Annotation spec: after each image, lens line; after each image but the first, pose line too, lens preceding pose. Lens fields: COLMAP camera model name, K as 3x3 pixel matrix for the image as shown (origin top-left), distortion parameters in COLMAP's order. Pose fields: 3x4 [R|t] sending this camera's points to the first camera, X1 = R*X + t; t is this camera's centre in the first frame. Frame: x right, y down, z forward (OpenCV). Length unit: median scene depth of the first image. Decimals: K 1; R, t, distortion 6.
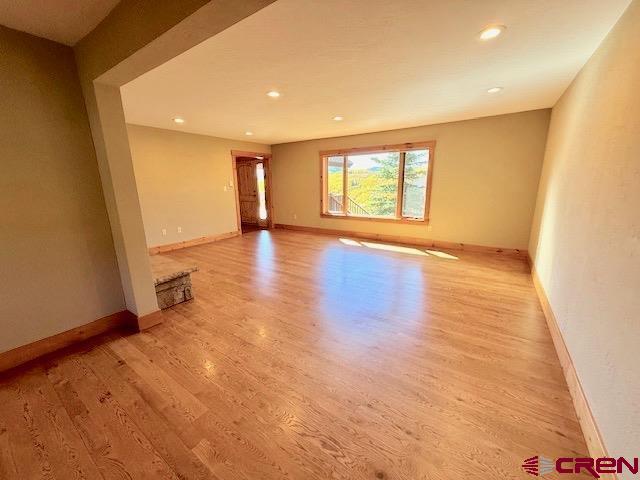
lens RADIAL K [[254.4, 0, 317.2], [0, 254.4, 239.9], [0, 0, 1]] dist [-0.007715, -0.000017]
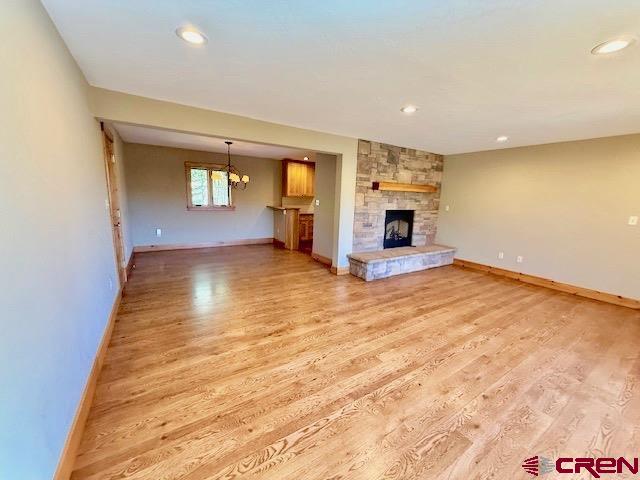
lens RADIAL K [[254.4, 0, 315.4], [0, 254.4, 243.1], [0, 0, 1]] dist [-0.007715, -0.000017]
pose [[-0.390104, 0.164734, -0.905915, 0.840457], [-0.231786, 0.934614, 0.269764, -0.274707], [0.891120, 0.315214, -0.326414, 1.115082]]
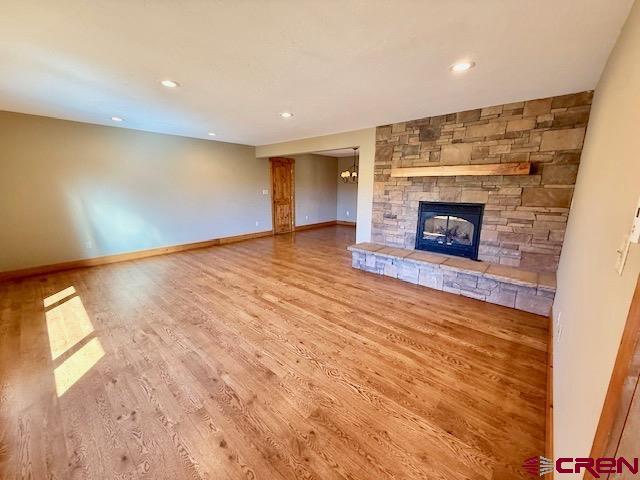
lens RADIAL K [[254.4, 0, 317.7], [0, 254.4, 239.1], [0, 0, 1]] dist [-0.007715, -0.000017]
pose [[-0.991379, -0.029449, 0.127673, -0.439785], [0.024589, 0.915287, 0.402050, -0.484393], [-0.128698, 0.401724, -0.906673, 2.191507]]
